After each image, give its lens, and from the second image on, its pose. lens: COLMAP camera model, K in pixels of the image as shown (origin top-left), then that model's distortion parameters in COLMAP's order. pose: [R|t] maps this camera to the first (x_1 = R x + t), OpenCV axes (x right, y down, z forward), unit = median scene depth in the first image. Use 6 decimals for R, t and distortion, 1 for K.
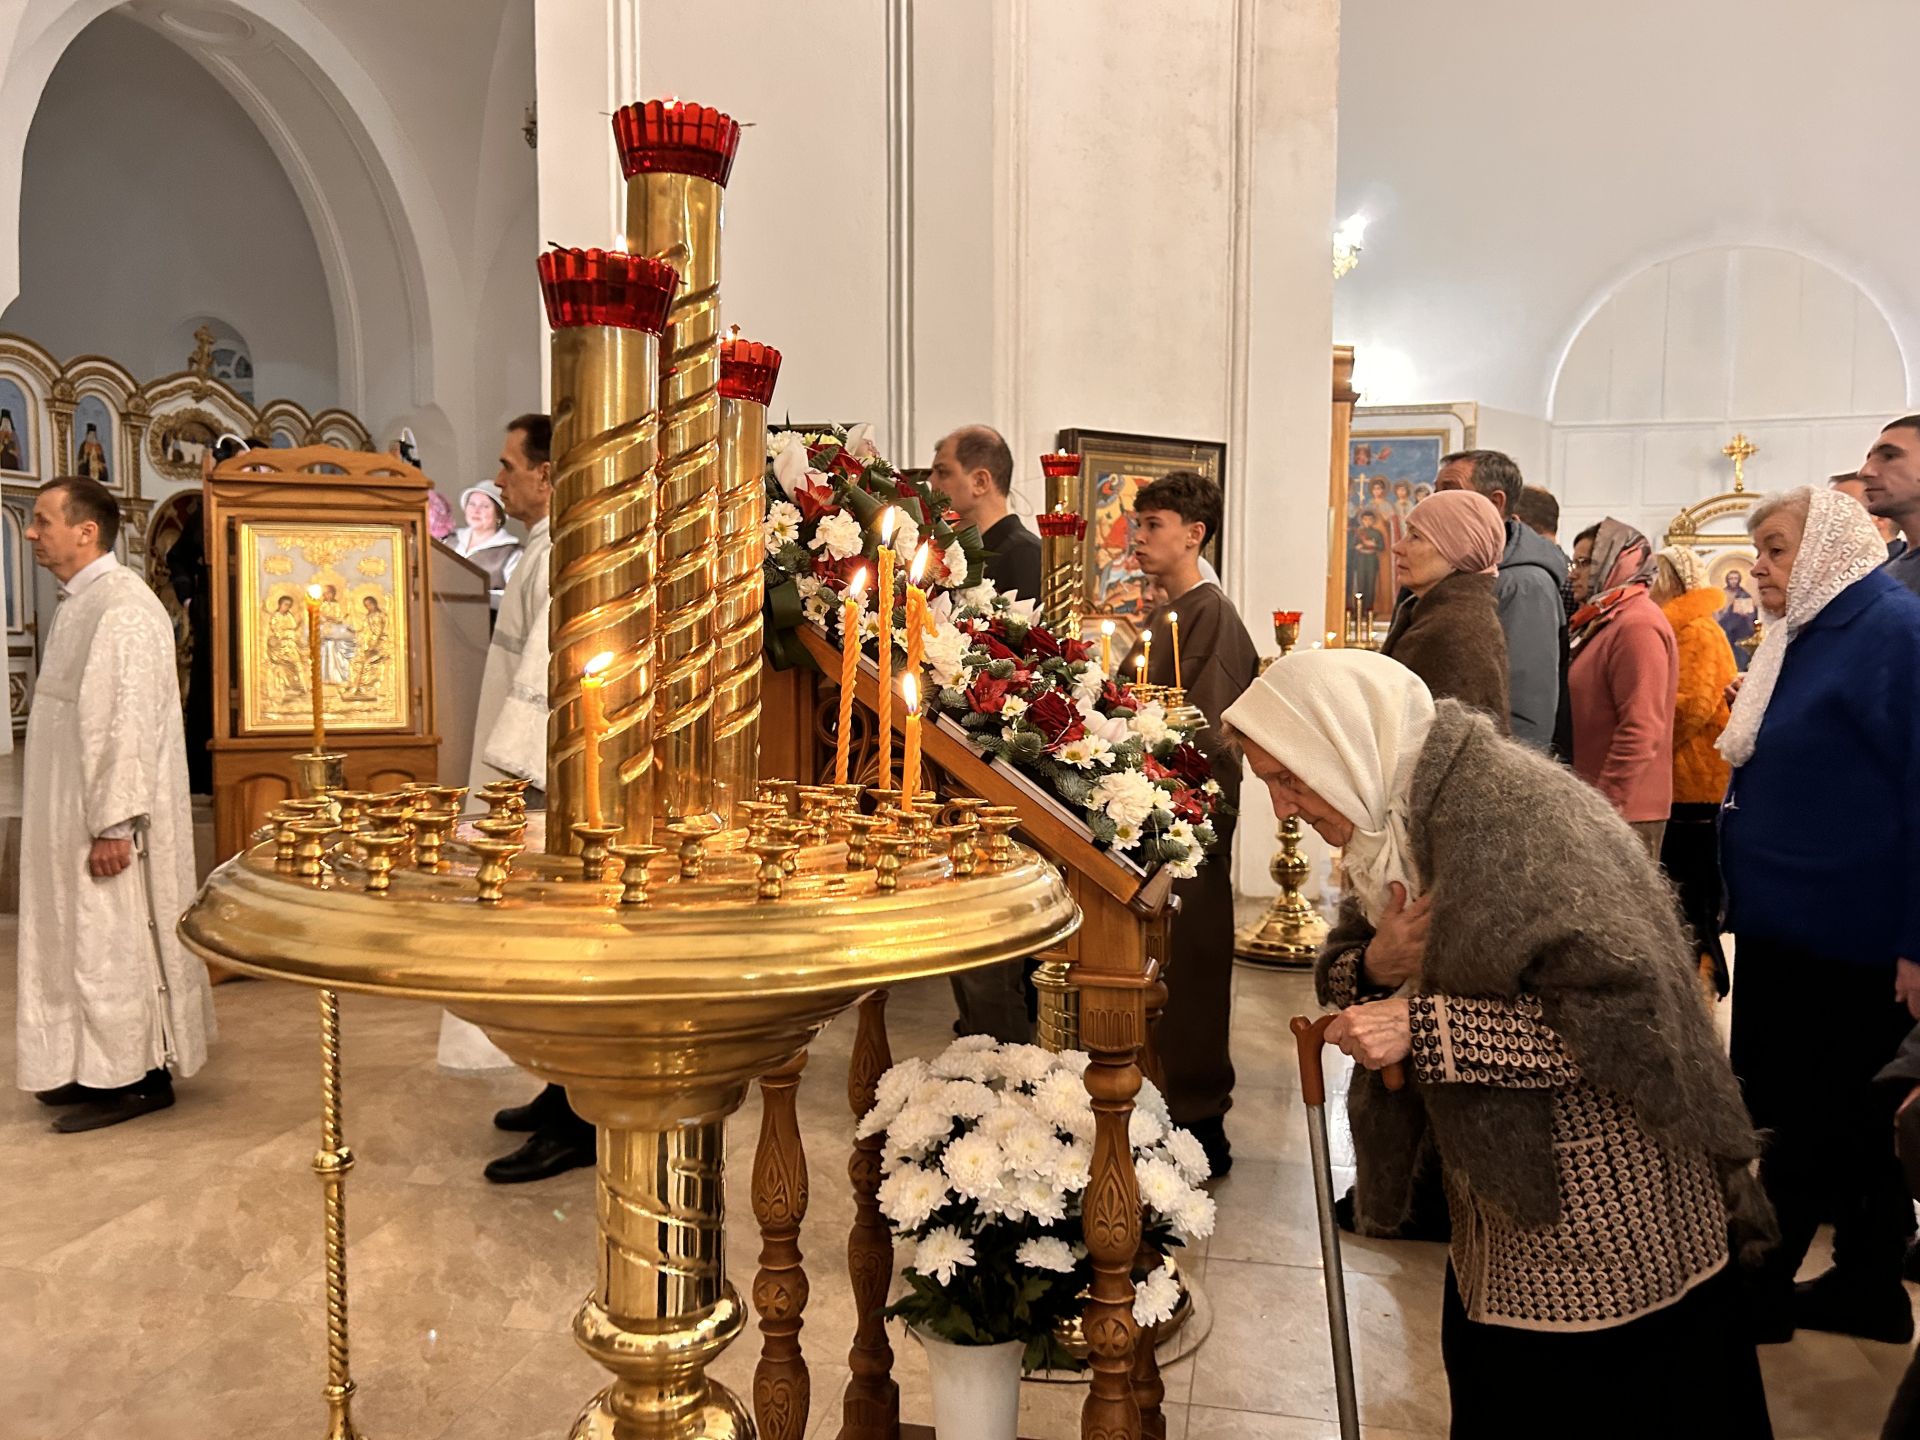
lens RADIAL K [[1431.4, 0, 960.0], [0, 1431.4, 720.0], [0, 0, 1]] dist [0.082404, -0.106646]
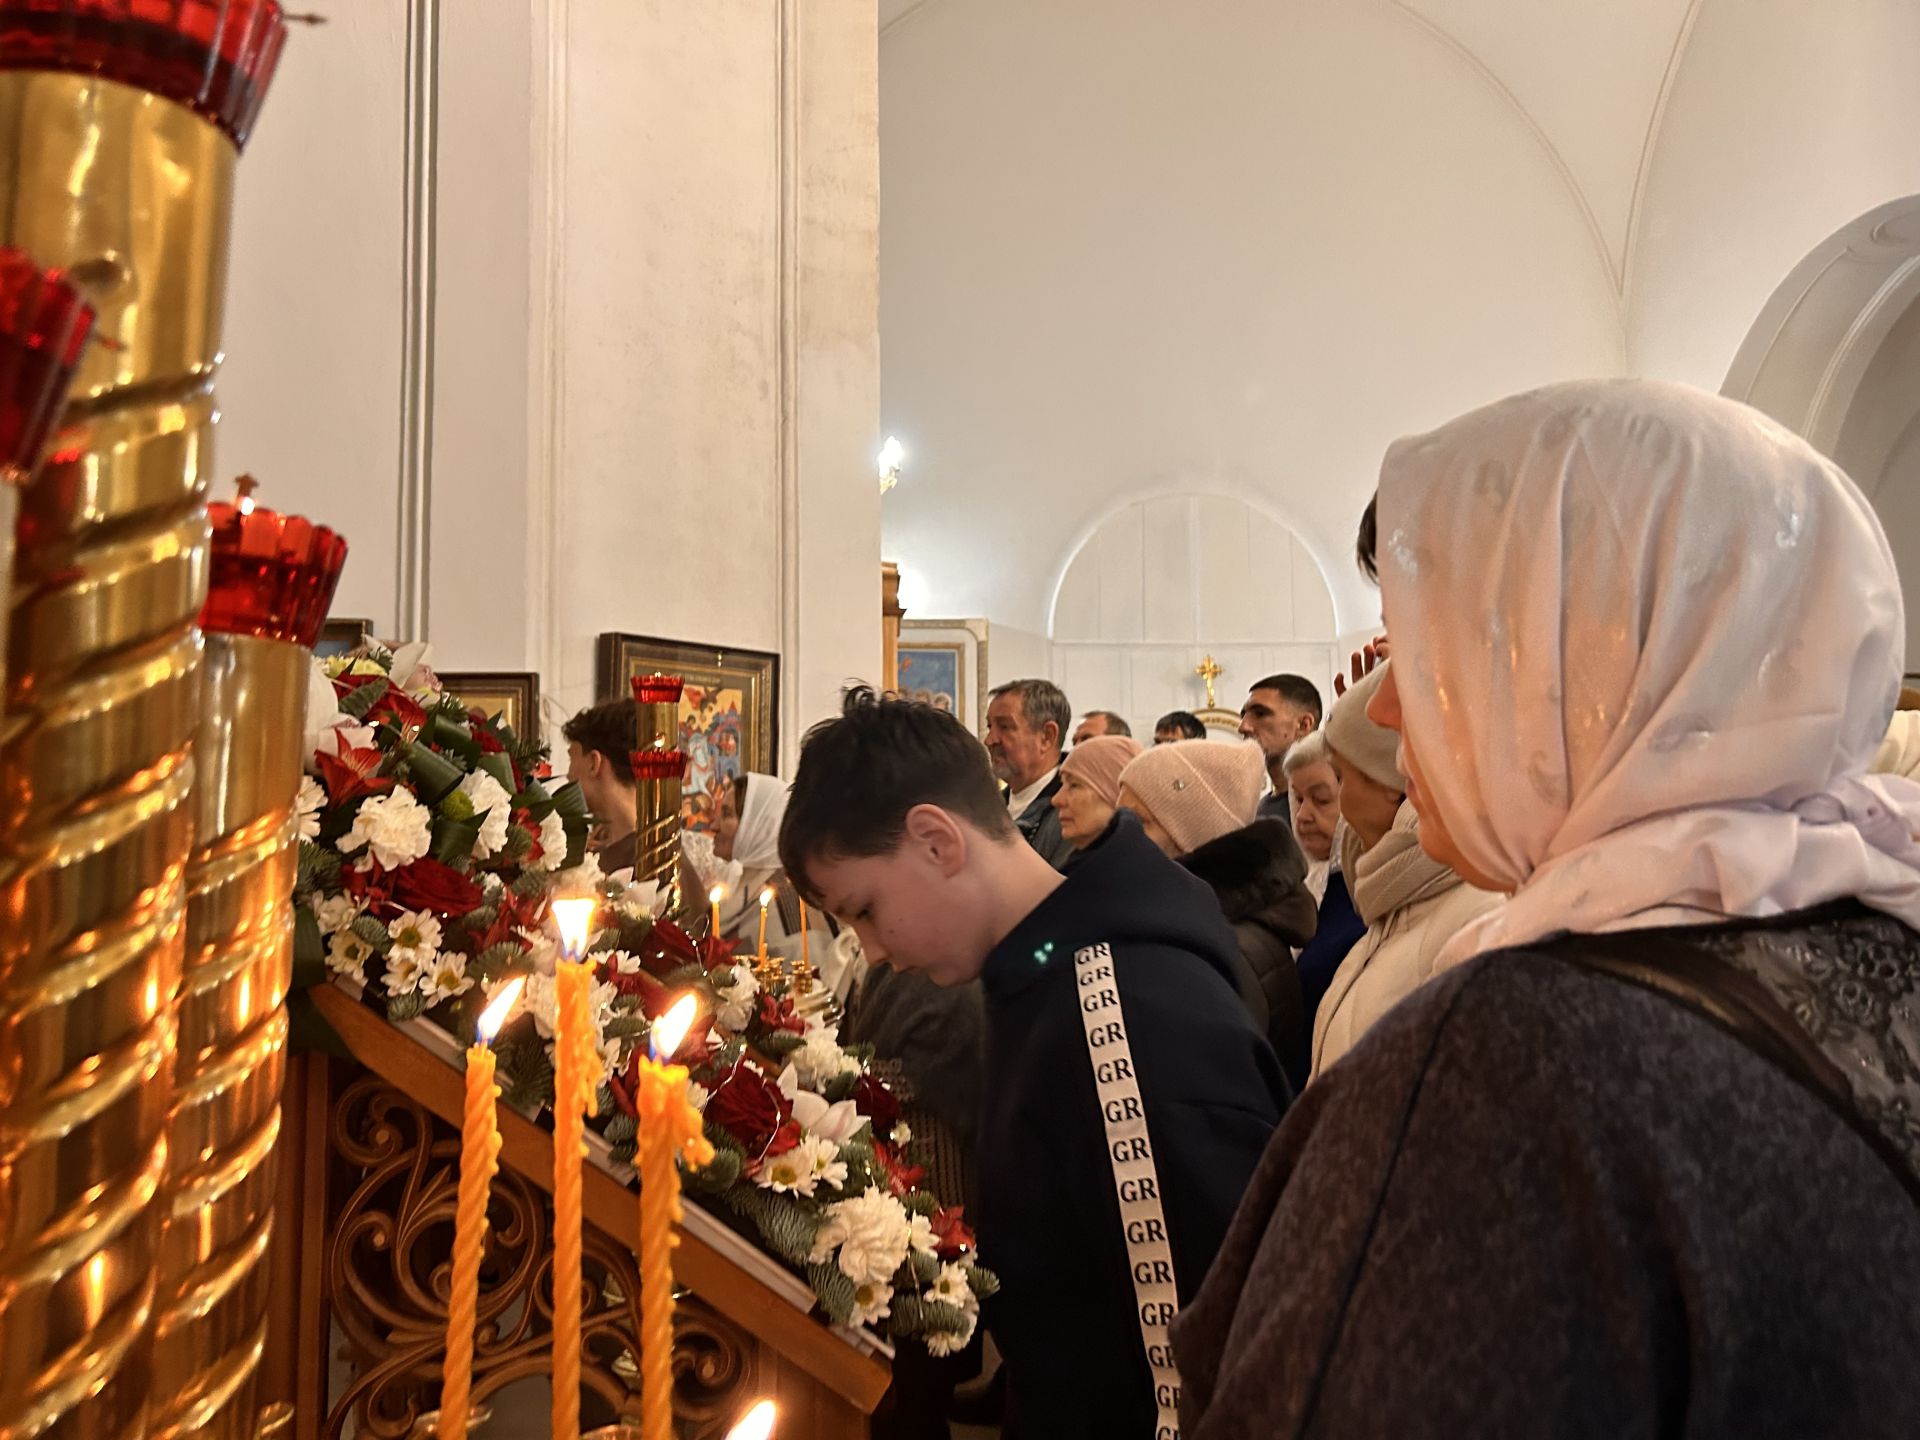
lens RADIAL K [[1438.7, 0, 954.2], [0, 1438.7, 705.6], [0, 0, 1]] dist [0.083850, -0.083974]
pose [[0.945705, 0.015804, 0.324641, -0.017272], [0.032039, 0.989420, -0.141497, -0.024321], [-0.323442, 0.144216, 0.935193, 0.094771]]
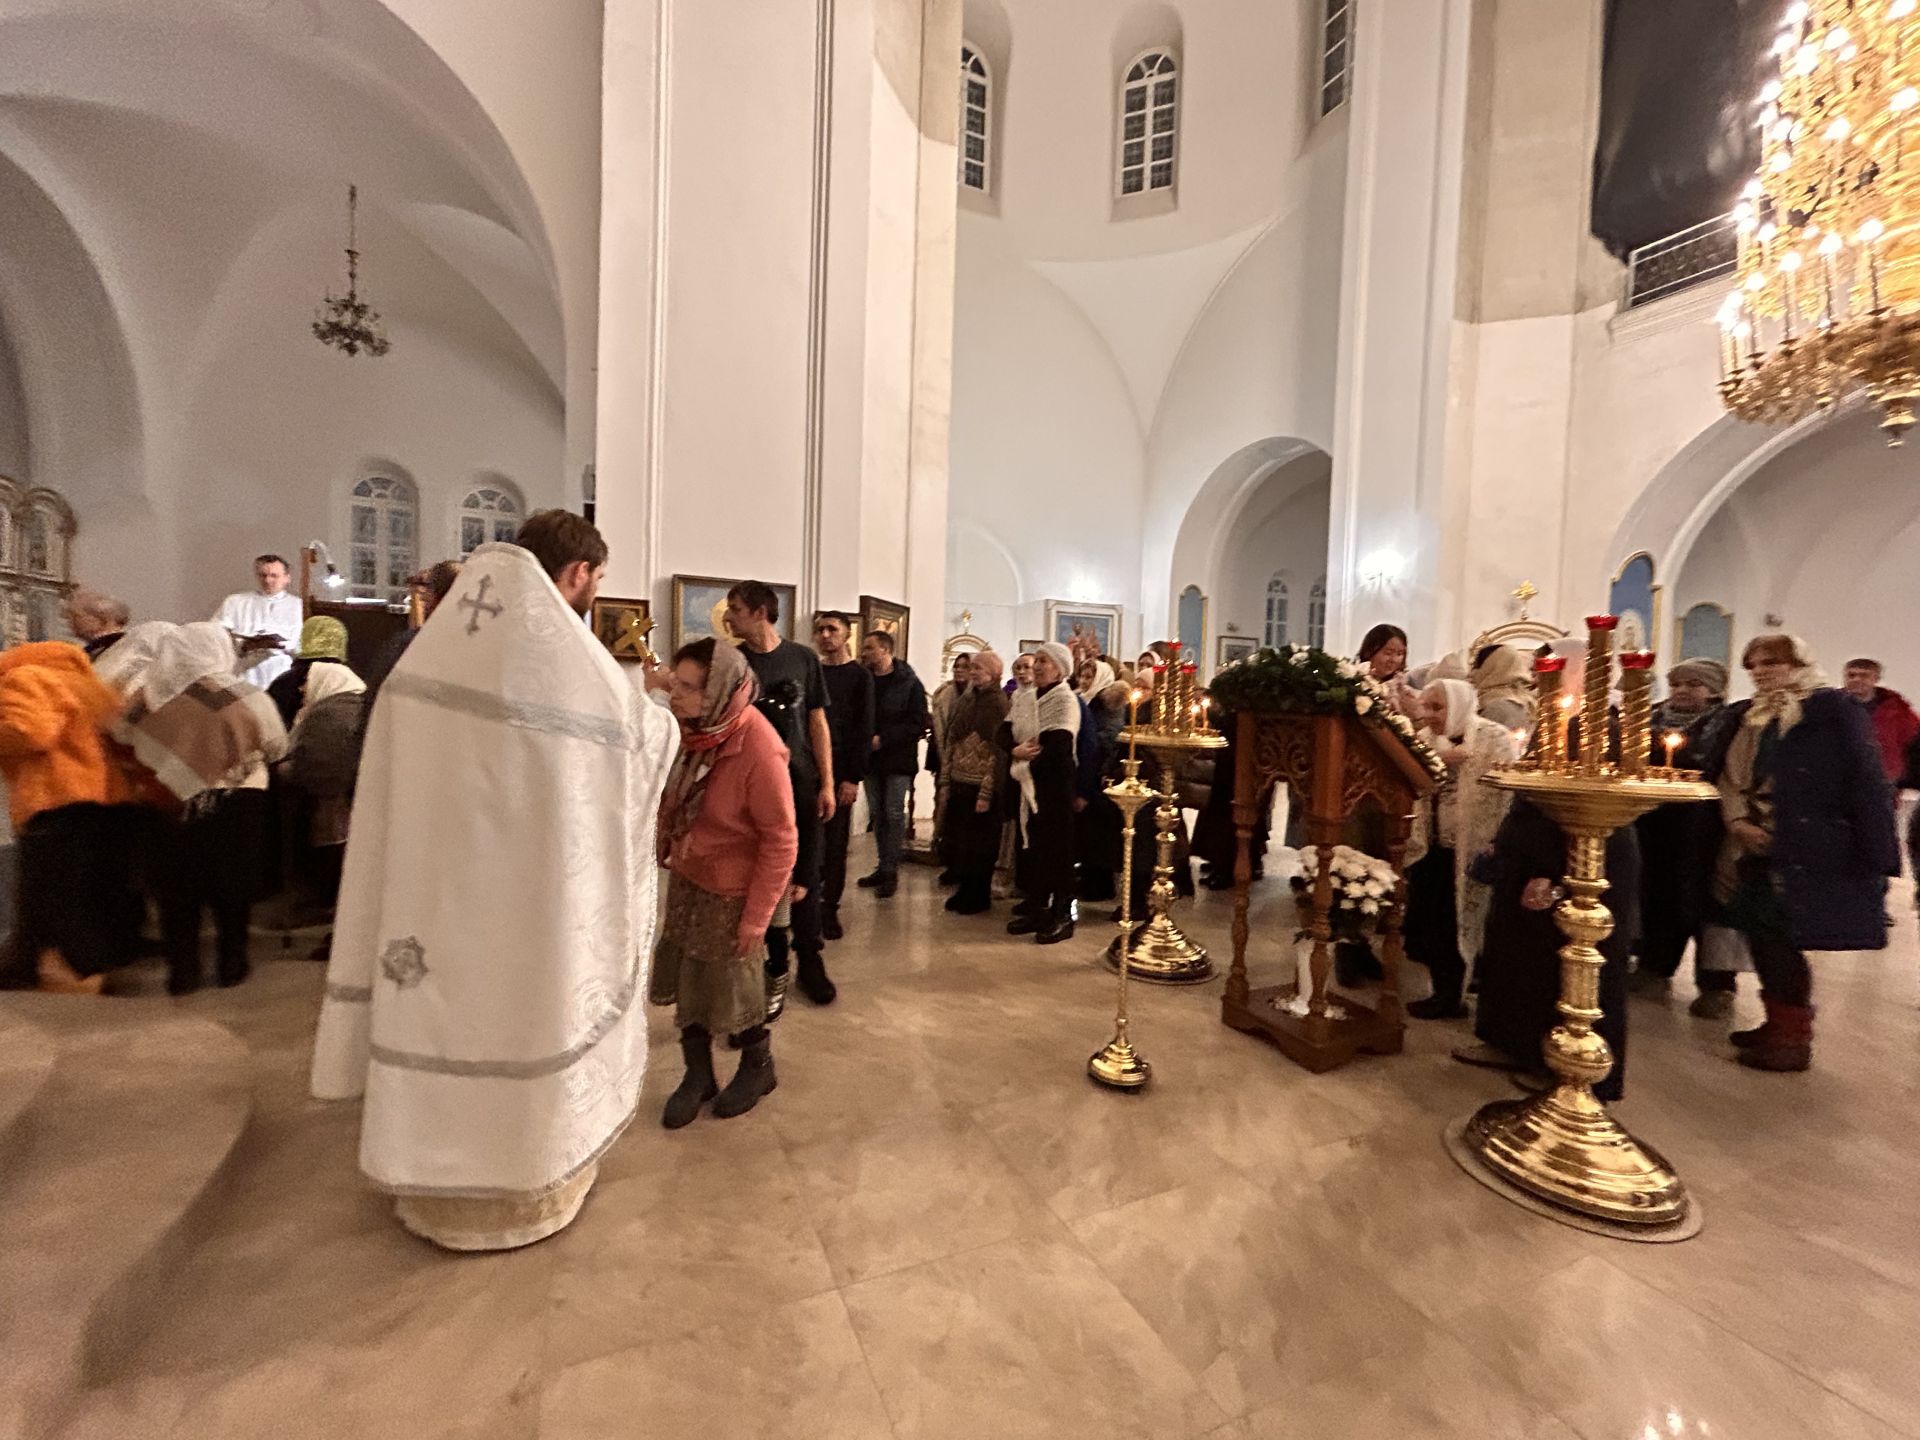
lens RADIAL K [[772.5, 0, 958.1], [0, 772.5, 738.0], [0, 0, 1]] dist [0.002341, 0.000086]
pose [[0.816157, -0.004932, 0.577809, -0.512230], [0.002083, 0.999982, 0.005594, -0.005080], [-0.577826, -0.003362, 0.816153, 0.022475]]
